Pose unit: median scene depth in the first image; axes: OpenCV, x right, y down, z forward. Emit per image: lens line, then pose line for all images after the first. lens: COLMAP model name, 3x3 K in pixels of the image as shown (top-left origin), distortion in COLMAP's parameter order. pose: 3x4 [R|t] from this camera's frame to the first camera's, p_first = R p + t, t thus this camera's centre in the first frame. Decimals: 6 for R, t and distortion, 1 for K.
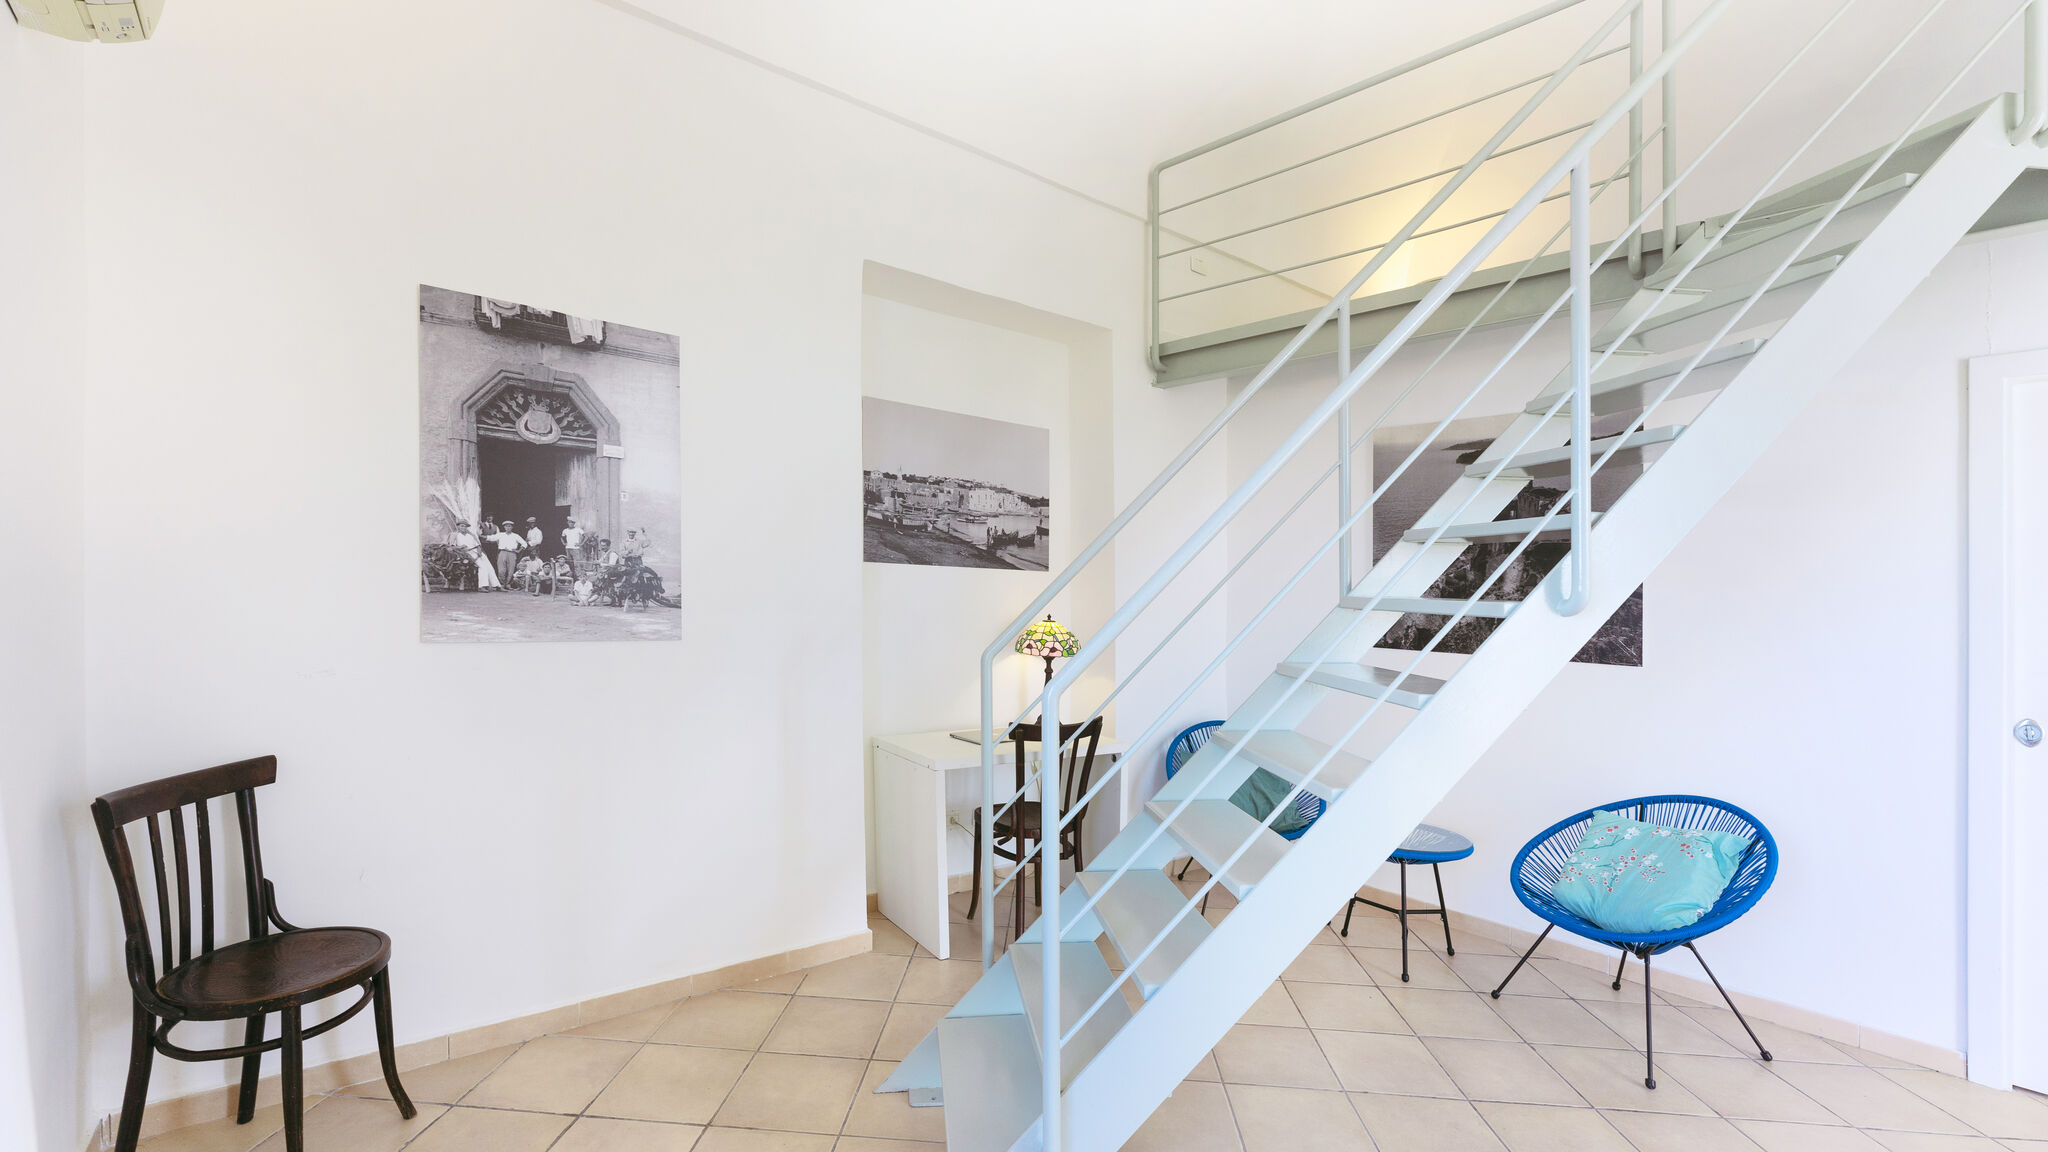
lens RADIAL K [[833.8, 0, 1005.3], [0, 833.8, 630.1], [0, 0, 1]] dist [-0.001442, 0.001003]
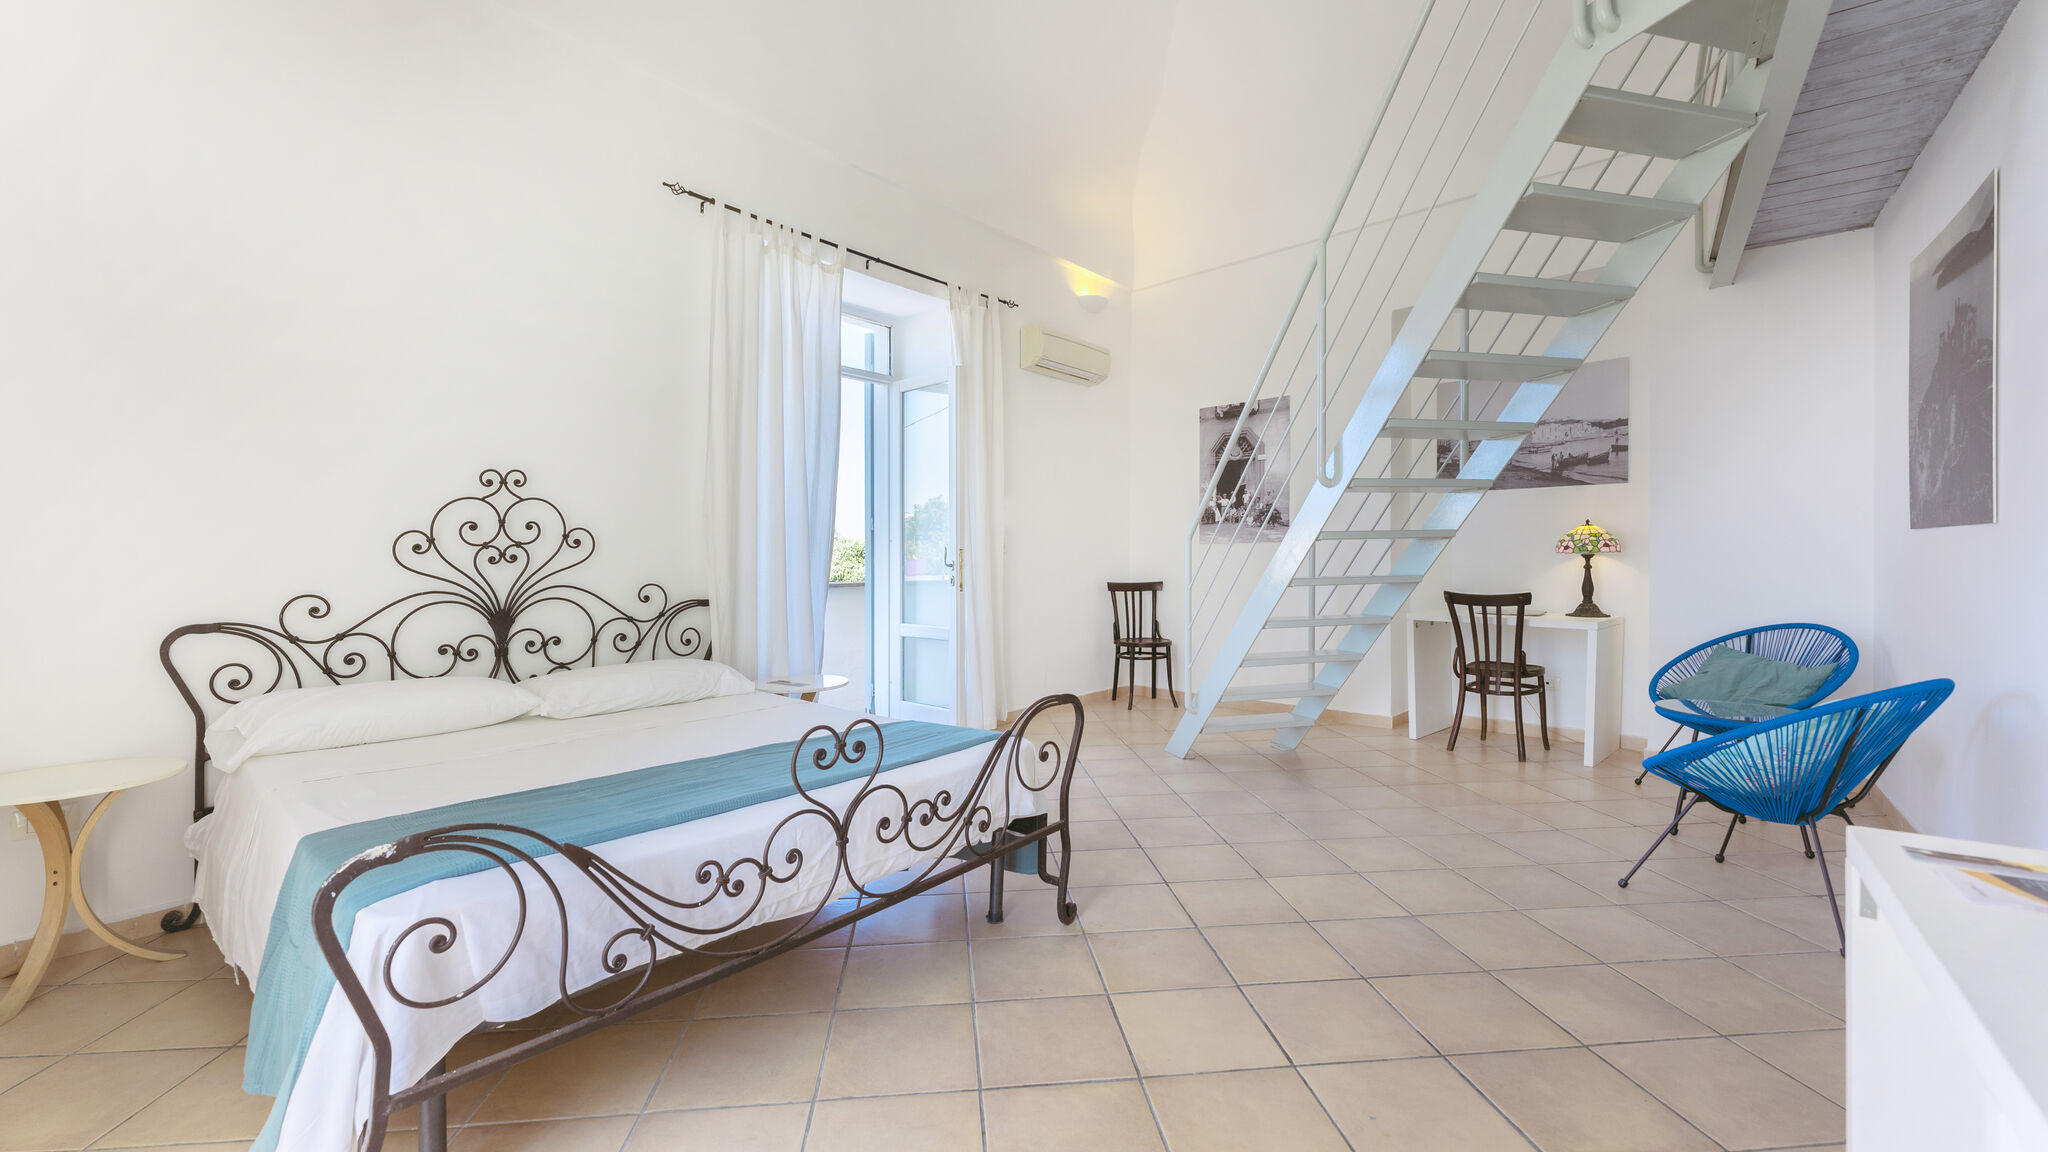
lens RADIAL K [[833.8, 0, 1005.7], [0, 833.8, 568.7], [0, 0, 1]] dist [-0.001442, 0.001003]
pose [[0.143308, -0.017997, -0.989514, 1.611292], [-0.034297, 0.999144, -0.023139, 0.156655], [0.989084, 0.037253, 0.142568, 0.009960]]
